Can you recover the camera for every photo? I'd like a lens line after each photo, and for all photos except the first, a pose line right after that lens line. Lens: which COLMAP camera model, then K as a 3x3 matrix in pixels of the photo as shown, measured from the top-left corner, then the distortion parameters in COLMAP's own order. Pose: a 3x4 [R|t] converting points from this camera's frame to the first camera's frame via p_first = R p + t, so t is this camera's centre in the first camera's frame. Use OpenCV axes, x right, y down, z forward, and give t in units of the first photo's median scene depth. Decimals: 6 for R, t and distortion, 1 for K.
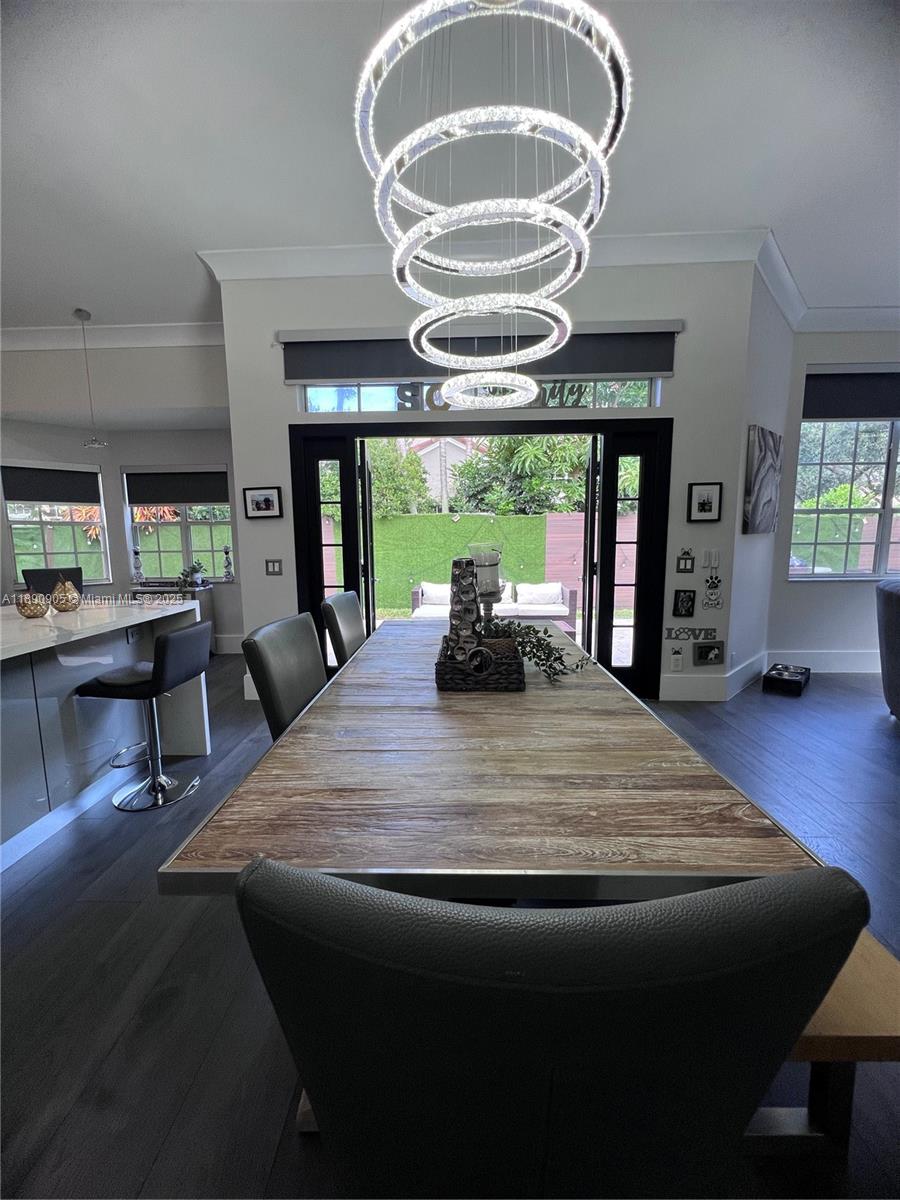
lens RADIAL K [[486.2, 0, 450.0], [0, 486.2, 600.0], [0, 0, 1]] dist [-0.000843, -0.000010]
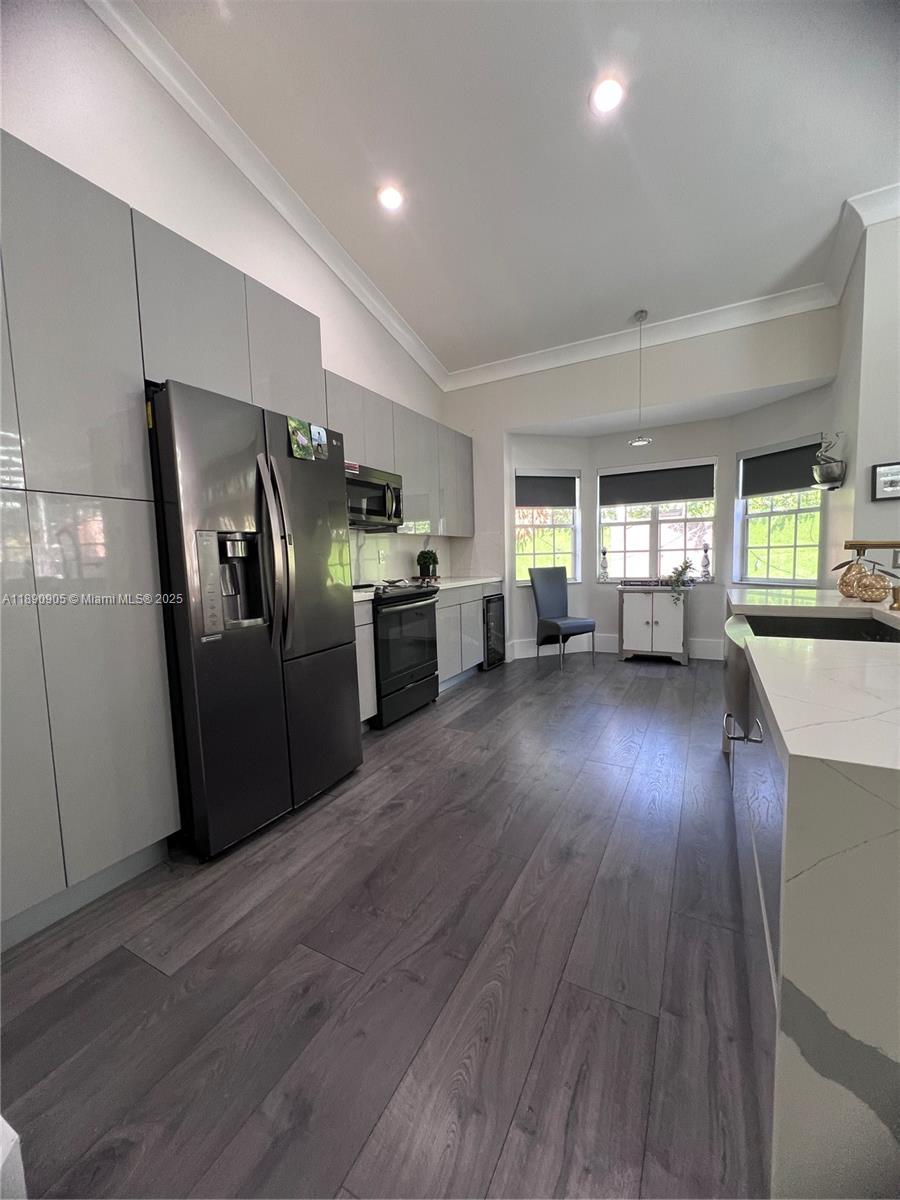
lens RADIAL K [[482.1, 0, 445.9], [0, 482.1, 600.9], [0, 0, 1]] dist [-0.001697, -0.000424]
pose [[0.889837, 0.025555, -0.455562, -0.690889], [-0.035111, 0.999305, -0.012524, 0.041812], [0.454925, 0.027140, 0.890116, -0.075778]]
